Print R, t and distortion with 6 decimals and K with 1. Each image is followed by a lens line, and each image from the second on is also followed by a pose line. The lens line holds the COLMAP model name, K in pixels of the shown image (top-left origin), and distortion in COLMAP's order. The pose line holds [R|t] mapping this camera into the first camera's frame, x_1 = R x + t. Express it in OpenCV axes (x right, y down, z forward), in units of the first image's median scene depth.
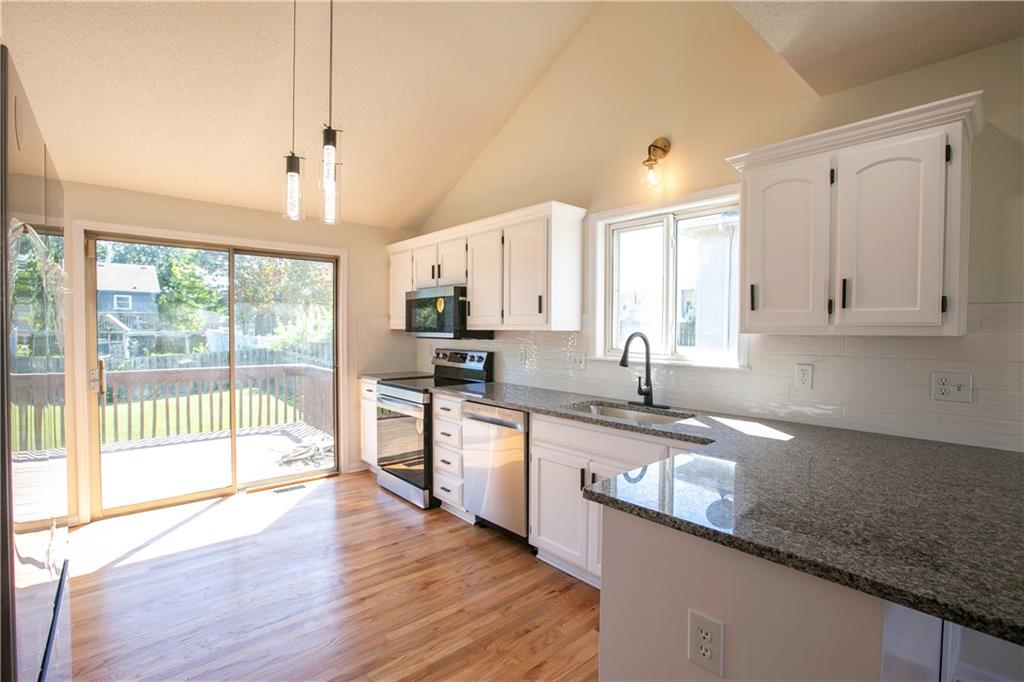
lens RADIAL K [[473.9, 0, 506.1], [0, 473.9, 341.0], [0, 0, 1]] dist [-0.049287, 0.014003]
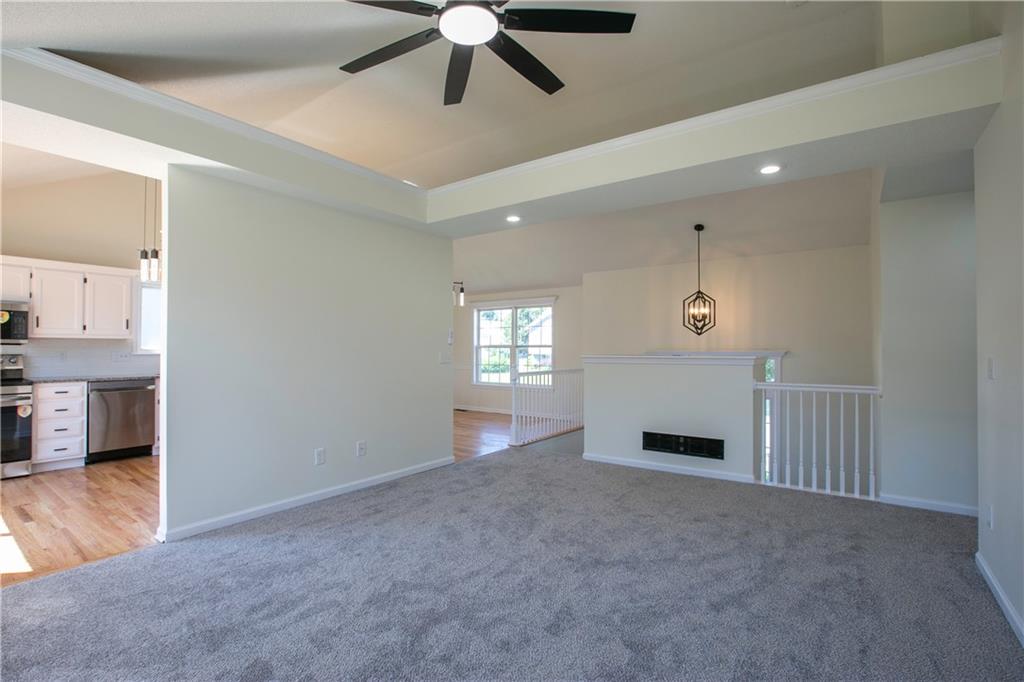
lens RADIAL K [[473.9, 0, 511.9], [0, 473.9, 340.0], [0, 0, 1]] dist [-0.049287, 0.014003]
pose [[-0.222548, 0.009490, 0.974876, -1.750677], [0.023083, 0.999724, -0.004462, 0.021626], [-0.974648, 0.021510, -0.222705, -0.032807]]
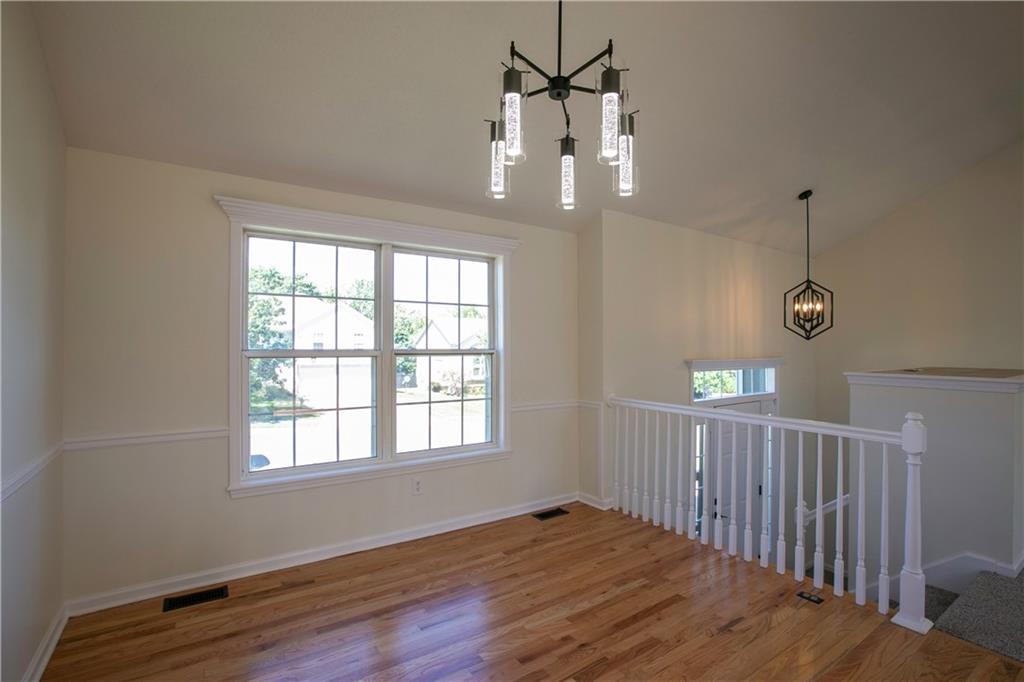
lens RADIAL K [[473.9, 0, 501.6], [0, 473.9, 343.9], [0, 0, 1]] dist [-0.049287, 0.014003]
pose [[-0.991111, -0.016086, 0.132062, 0.515790], [-0.012504, 0.999532, 0.027907, -0.003185], [-0.132449, 0.026008, -0.990849, 0.281666]]
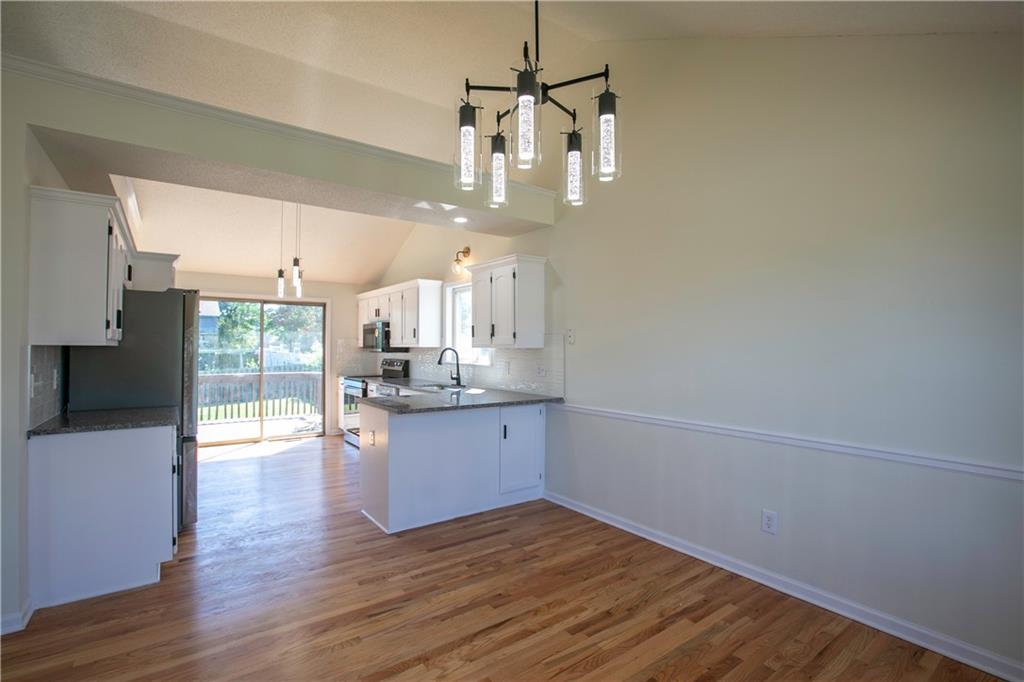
lens RADIAL K [[473.9, 0, 503.9], [0, 473.9, 341.2], [0, 0, 1]] dist [-0.049287, 0.014003]
pose [[0.995725, -0.005478, -0.092201, 0.532161], [0.002009, 0.999288, -0.037667, 0.023195], [0.092342, 0.037321, 0.995028, -0.739734]]
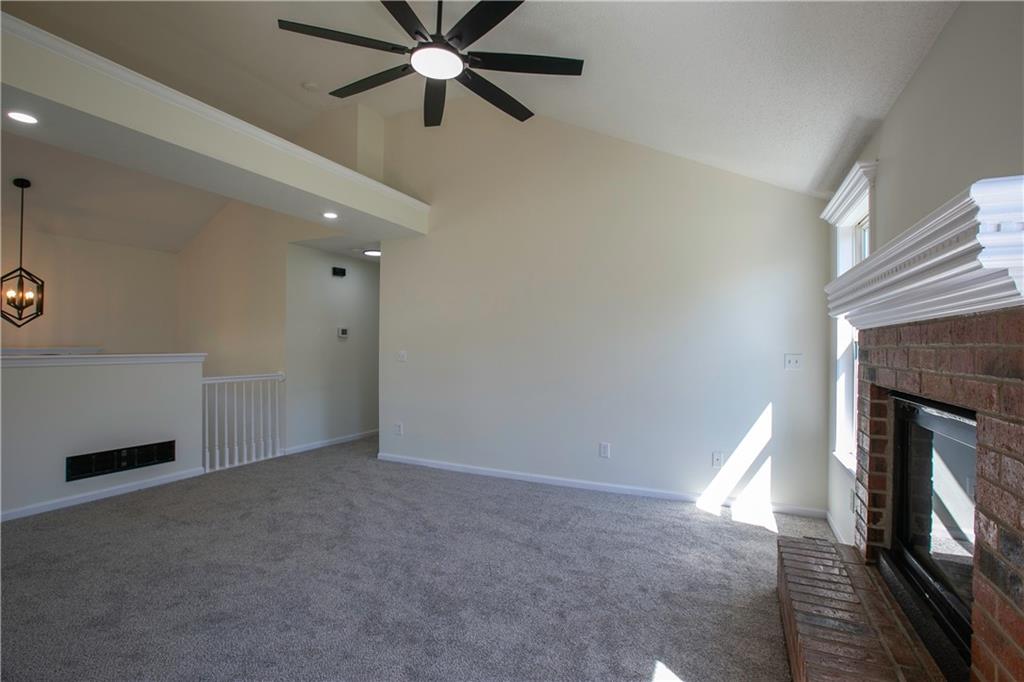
lens RADIAL K [[473.9, 0, 497.2], [0, 473.9, 335.8], [0, 0, 1]] dist [-0.049287, 0.014003]
pose [[-0.921953, -0.020906, -0.386738, -0.917066], [-0.019161, 0.999781, -0.008366, 0.020357], [0.386828, -0.000303, -0.922152, 0.593444]]
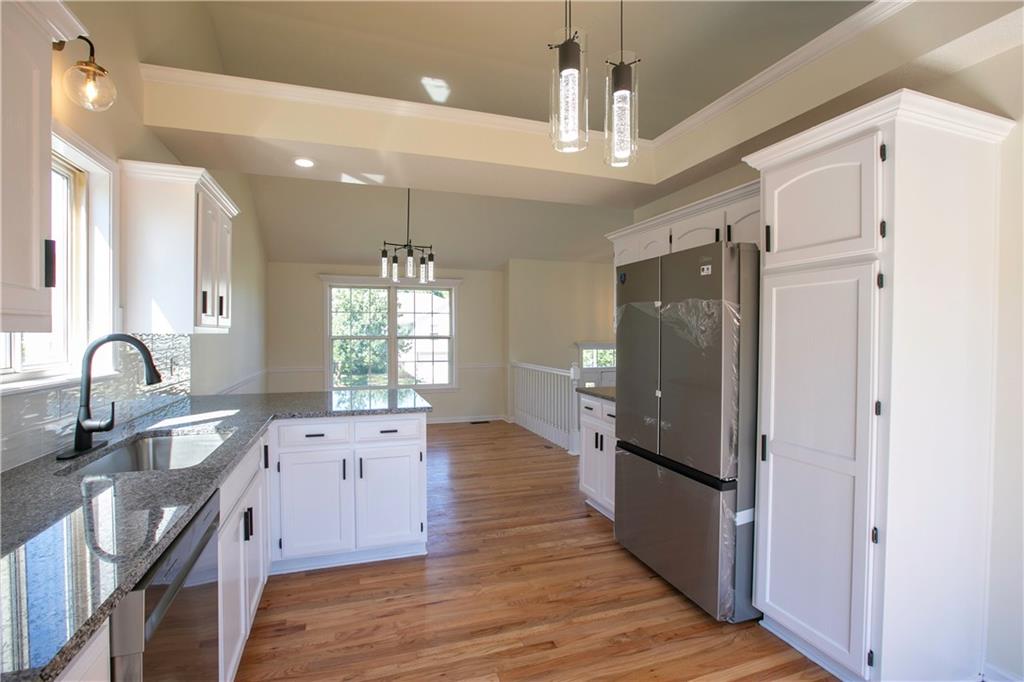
lens RADIAL K [[473.9, 0, 511.6], [0, 473.9, 340.5], [0, 0, 1]] dist [-0.049287, 0.014003]
pose [[-0.929259, -0.017721, 0.369004, -0.357357], [-0.002785, 0.999157, 0.040969, -0.027967], [-0.369418, 0.037043, -0.928525, 1.075197]]
